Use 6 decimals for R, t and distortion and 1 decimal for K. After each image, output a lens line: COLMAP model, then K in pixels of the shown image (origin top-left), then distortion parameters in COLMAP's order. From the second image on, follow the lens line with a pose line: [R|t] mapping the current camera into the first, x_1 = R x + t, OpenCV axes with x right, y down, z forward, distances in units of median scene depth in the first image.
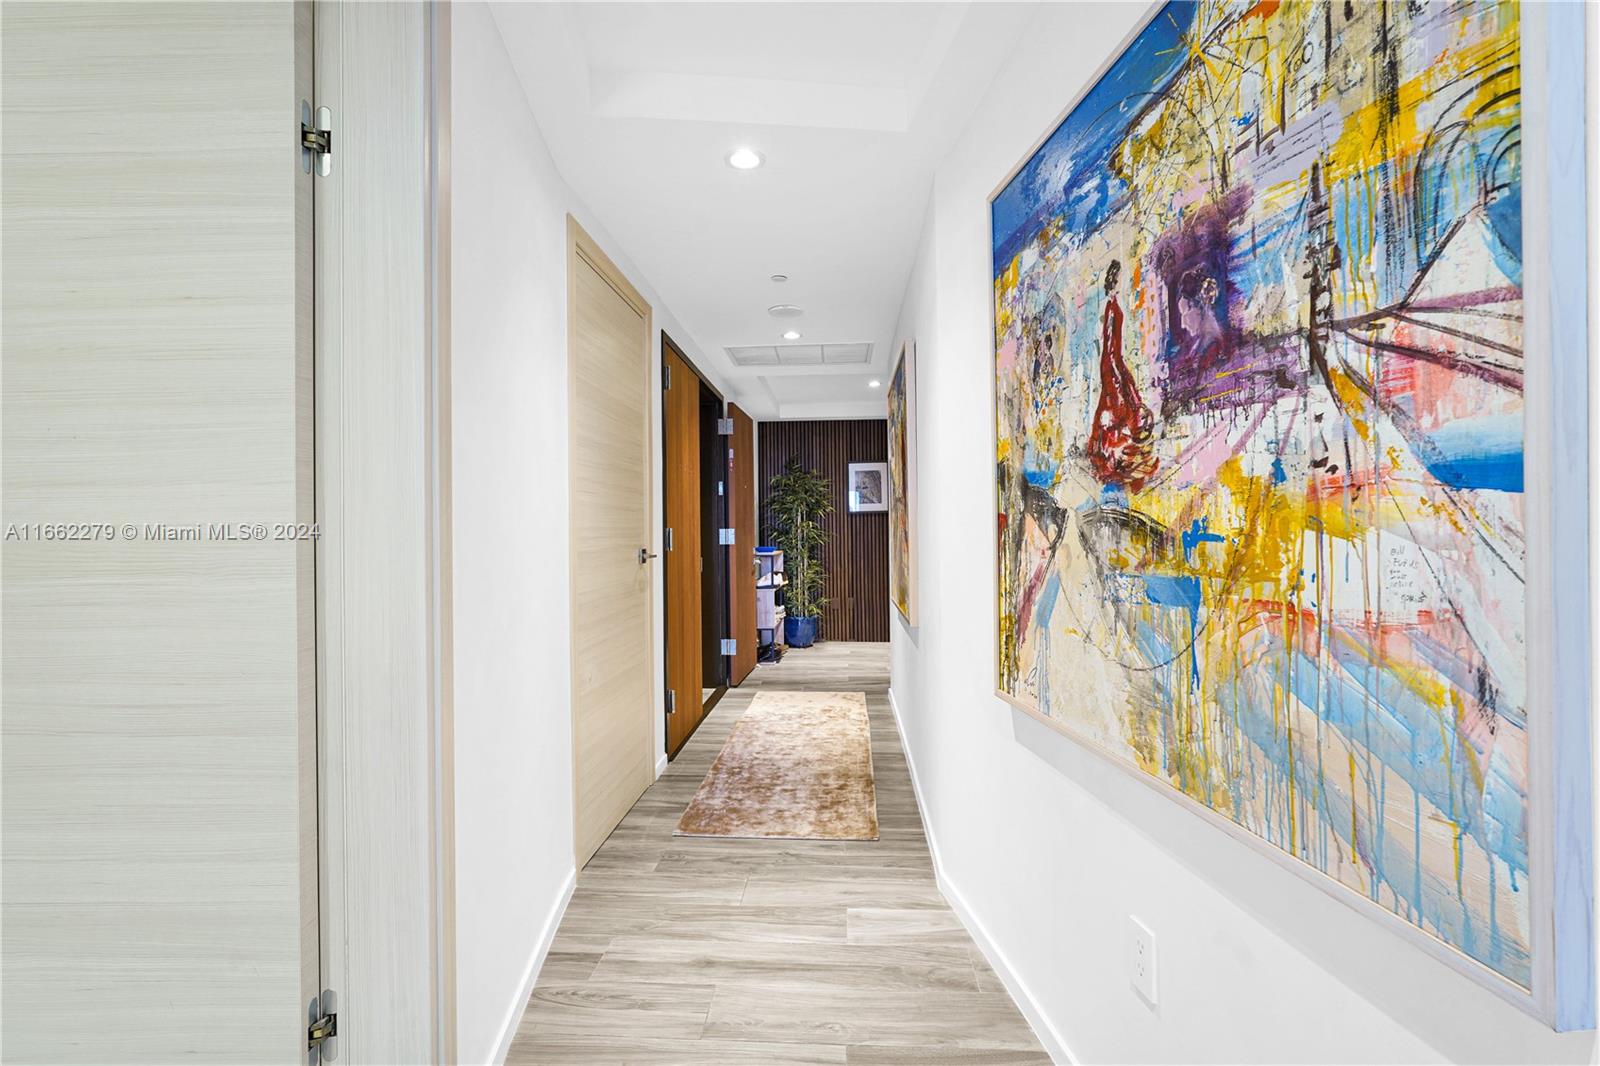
lens RADIAL K [[731.9, 0, 796.6], [0, 731.9, 522.2], [0, 0, 1]] dist [-0.001167, 0.000412]
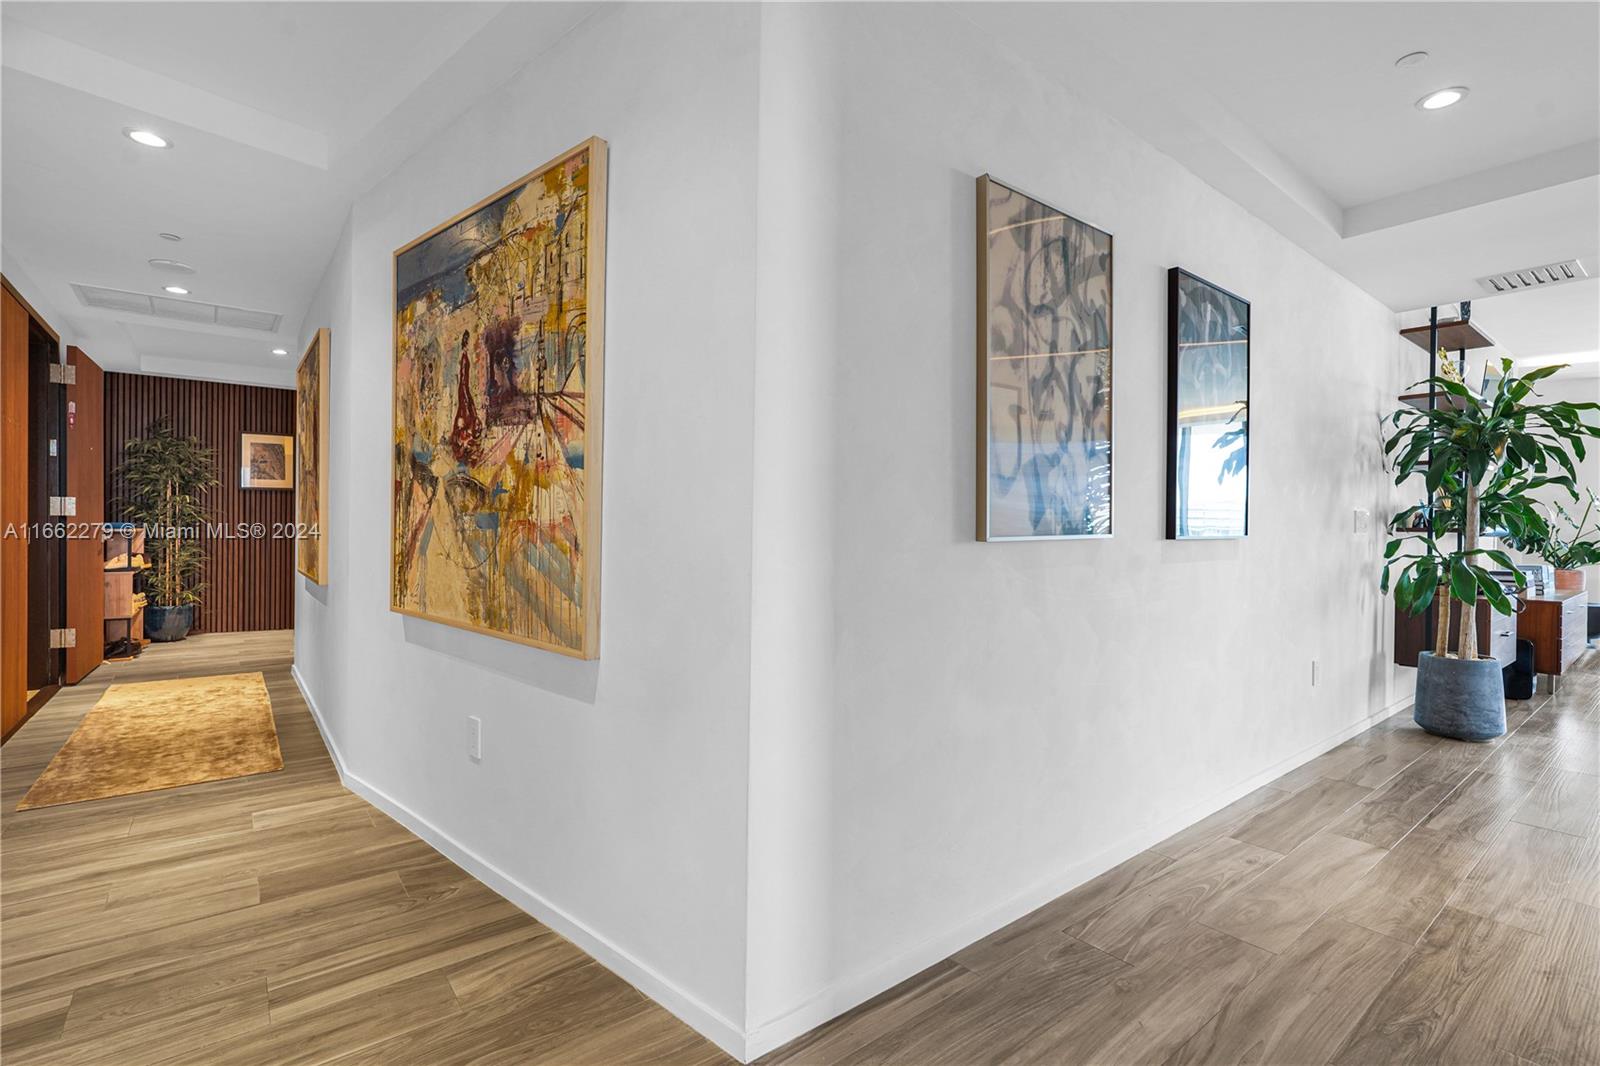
lens RADIAL K [[740.1, 0, 801.2], [0, 740.1, 529.2], [0, 0, 1]] dist [-0.024145, 0.012948]
pose [[0.741701, 0.015331, 0.670556, -0.056389], [-0.027638, 0.999588, 0.007717, 0.030421], [-0.670162, -0.024256, 0.741819, -0.351133]]
